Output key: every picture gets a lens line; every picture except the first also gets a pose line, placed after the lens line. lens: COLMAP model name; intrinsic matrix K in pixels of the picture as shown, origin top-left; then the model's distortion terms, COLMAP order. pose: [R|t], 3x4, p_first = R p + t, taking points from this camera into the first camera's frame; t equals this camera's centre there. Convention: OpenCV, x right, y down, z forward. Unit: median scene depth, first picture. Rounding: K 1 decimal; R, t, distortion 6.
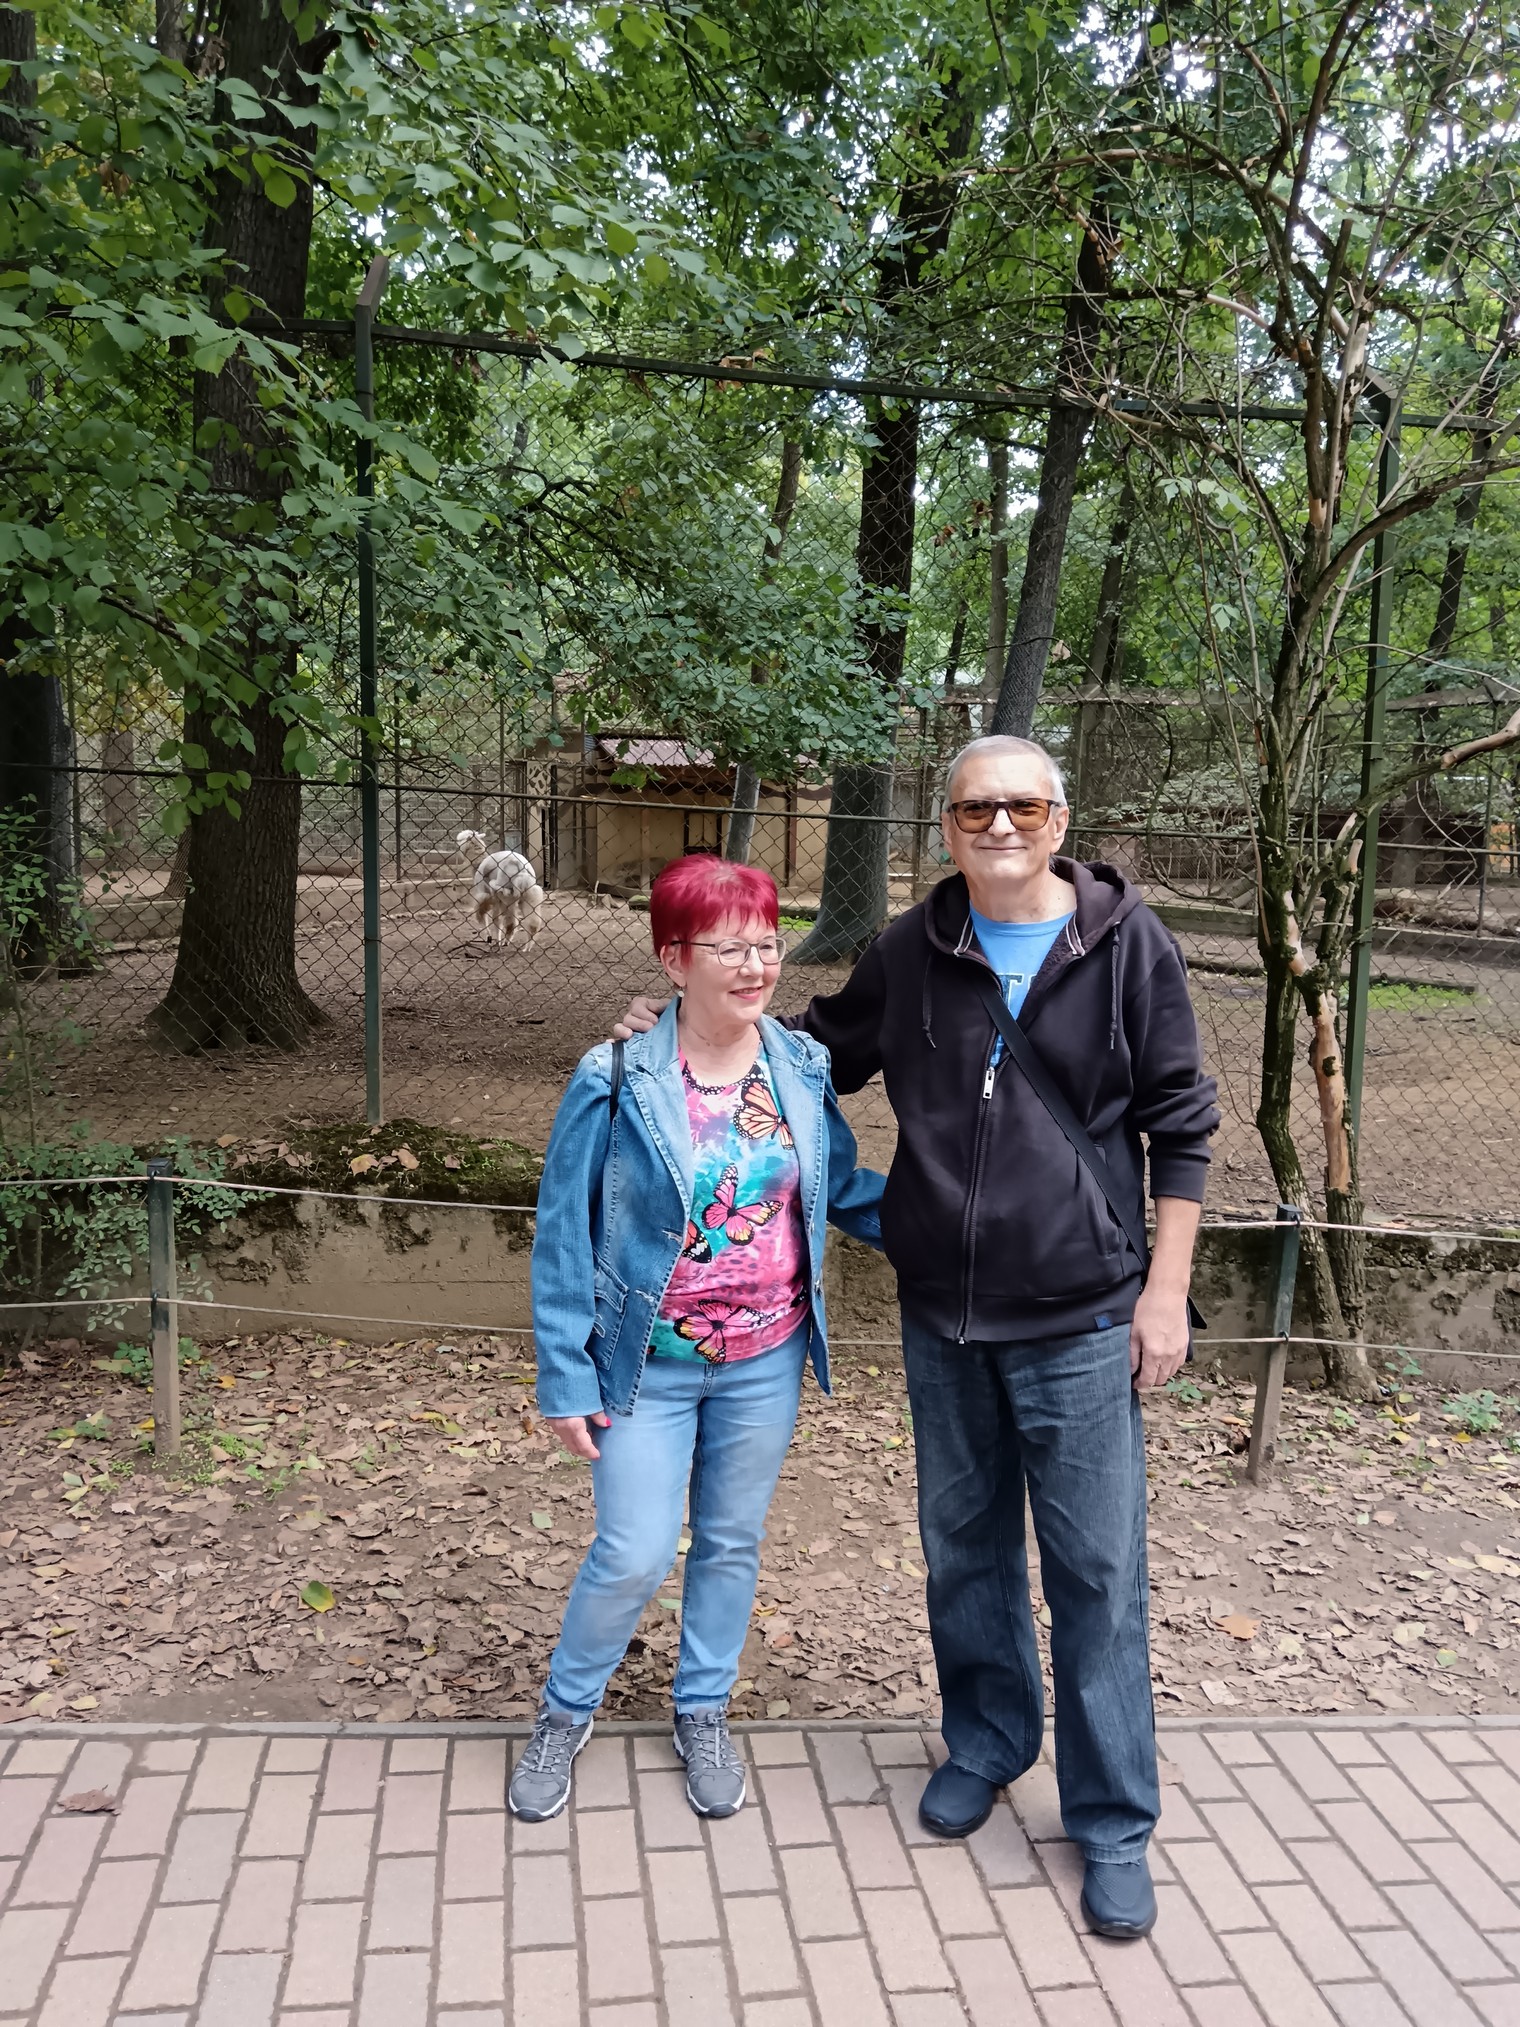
lens RADIAL K [[1571.1, 0, 762.6], [0, 1571.1, 1055.2], [0, 0, 1]] dist [-0.008207, -0.004615]
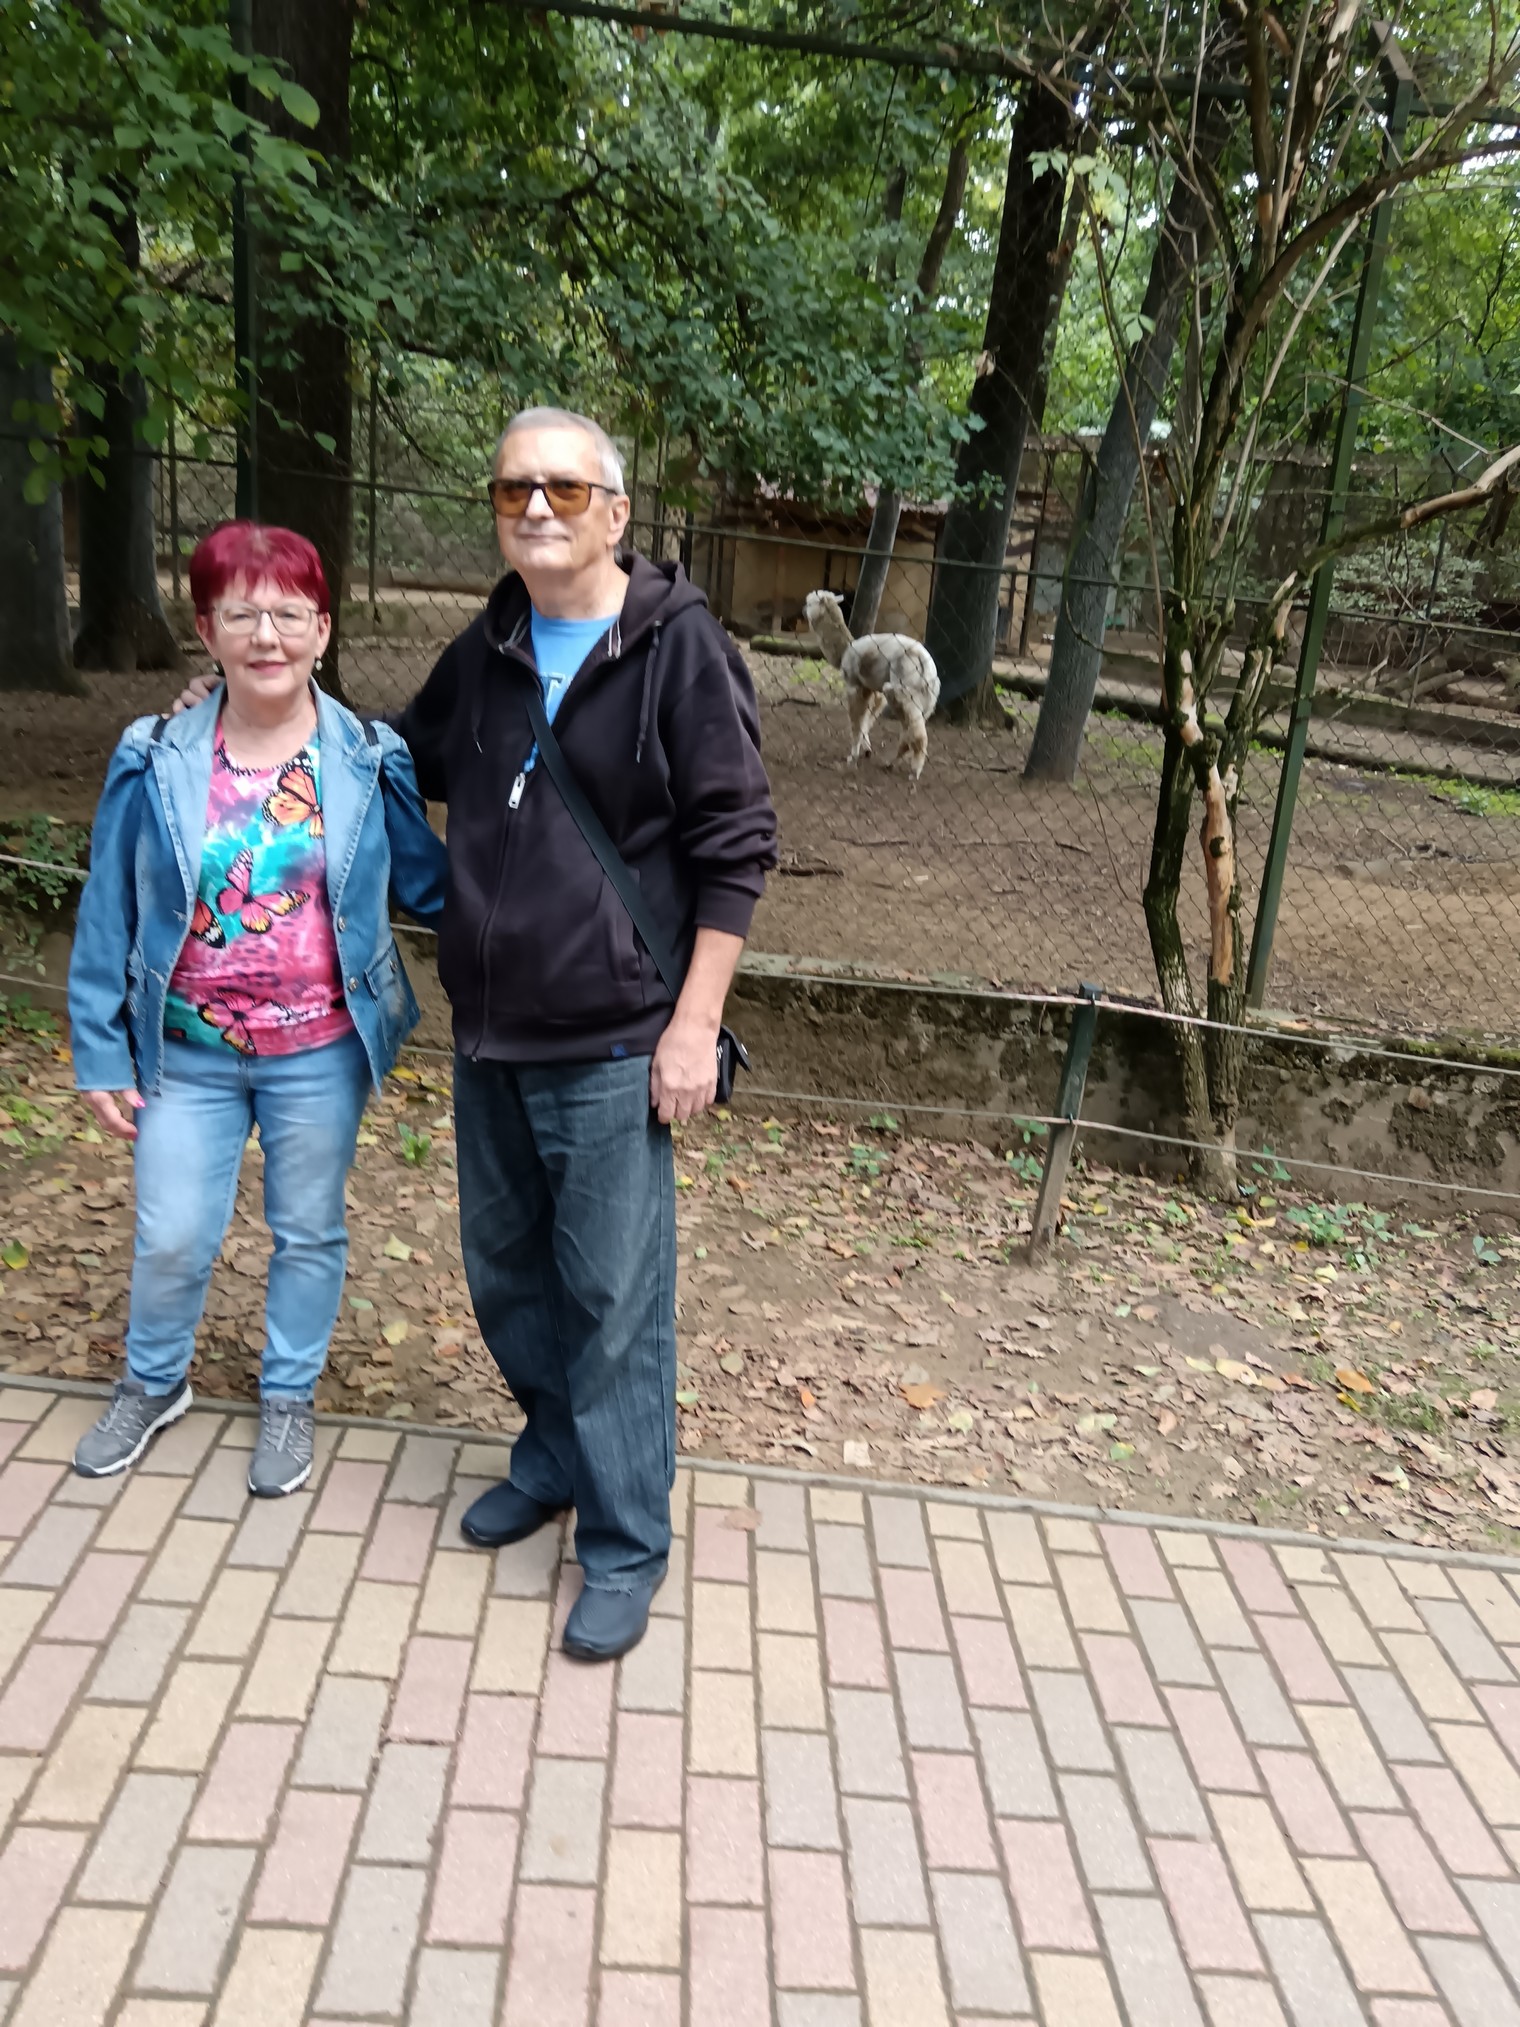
lens RADIAL K [[1589.6, 0, 760.0], [0, 1589.6, 1013.5], [0, 0, 1]] dist [-0.004929, 0.005999]
pose [[0.990215, 0.100018, -0.097322, 0.358576], [-0.087055, 0.987767, 0.129373, 0.013342], [0.109071, -0.119635, 0.986808, 0.052693]]
